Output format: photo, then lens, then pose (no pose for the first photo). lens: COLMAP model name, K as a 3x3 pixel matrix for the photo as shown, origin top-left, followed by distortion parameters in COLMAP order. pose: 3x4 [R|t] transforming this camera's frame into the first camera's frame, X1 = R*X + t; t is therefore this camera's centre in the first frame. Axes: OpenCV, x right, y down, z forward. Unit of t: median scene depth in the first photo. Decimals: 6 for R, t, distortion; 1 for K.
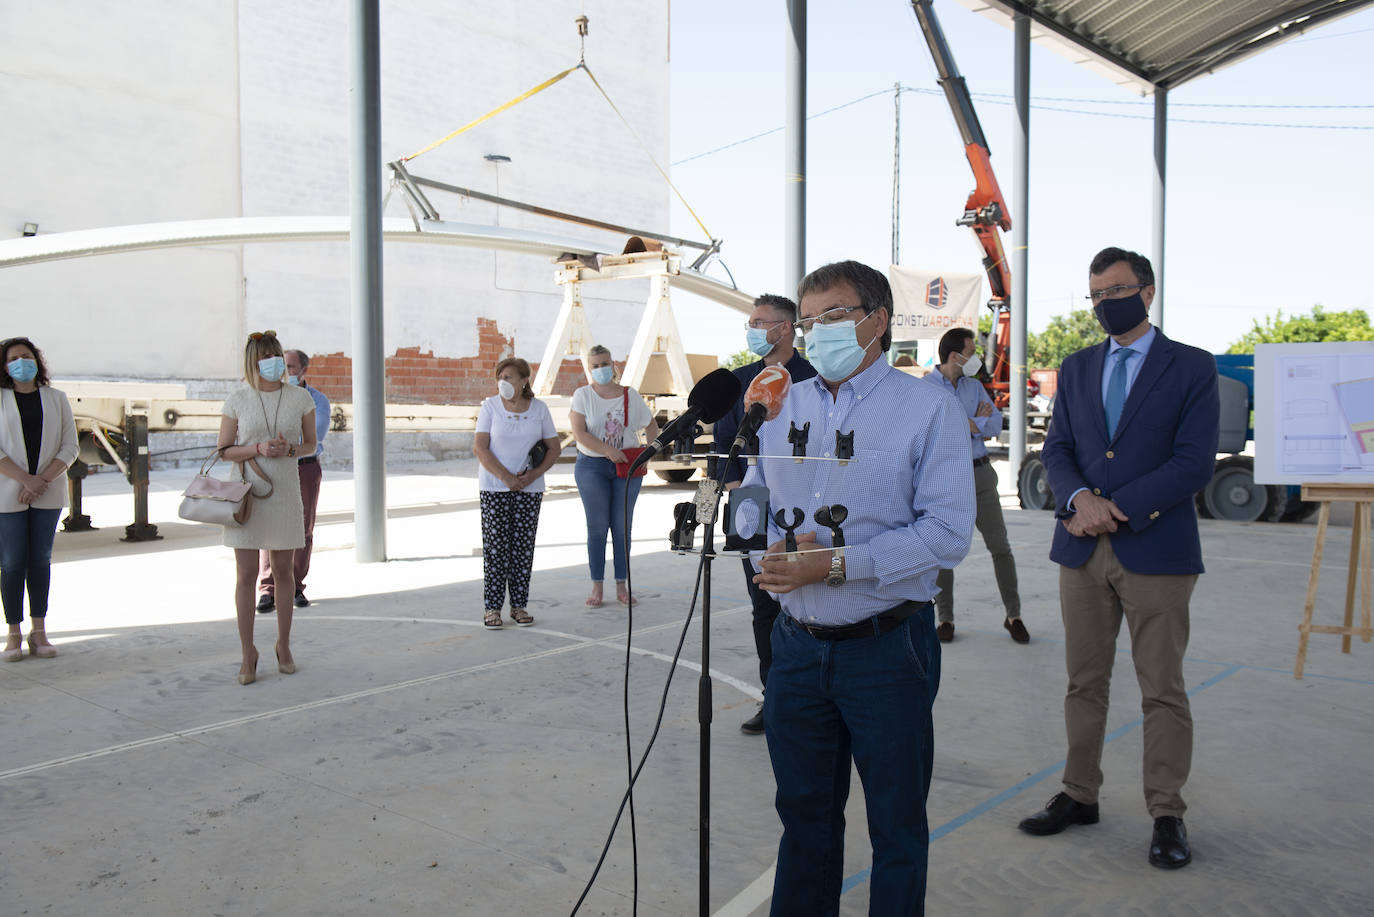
lens RADIAL K [[1393.5, 0, 687.8], [0, 1393.5, 495.6], [0, 0, 1]] dist [0.026026, 0.005648]
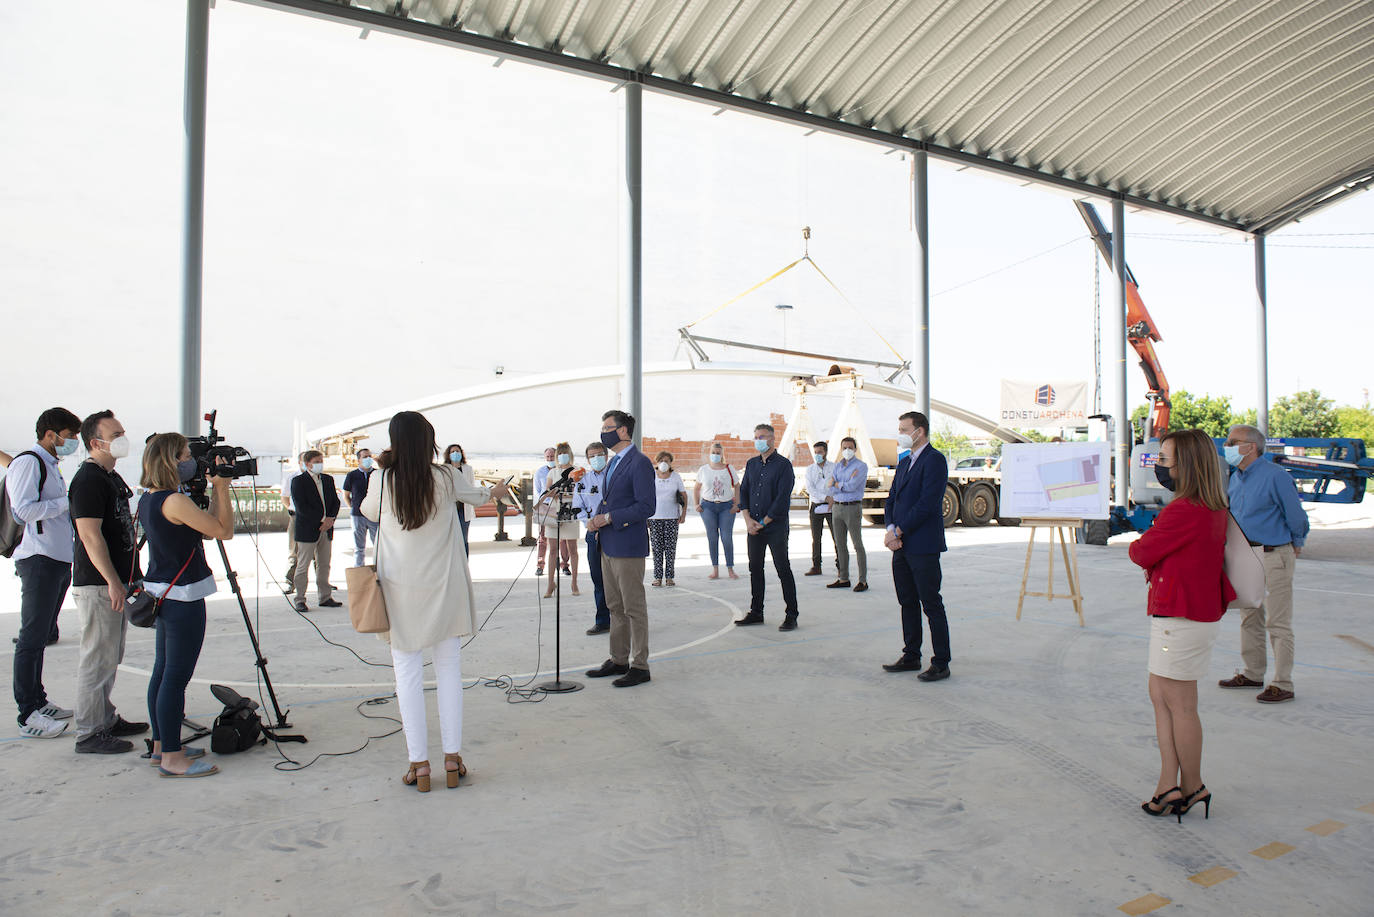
lens RADIAL K [[1393.5, 0, 687.8], [0, 1393.5, 495.6], [0, 0, 1]] dist [0.026026, 0.005648]
pose [[0.929093, 0.007422, -0.369772, 0.377843], [-0.023417, 0.998973, -0.038788, 0.024505], [0.369104, 0.044696, 0.928313, -0.490849]]
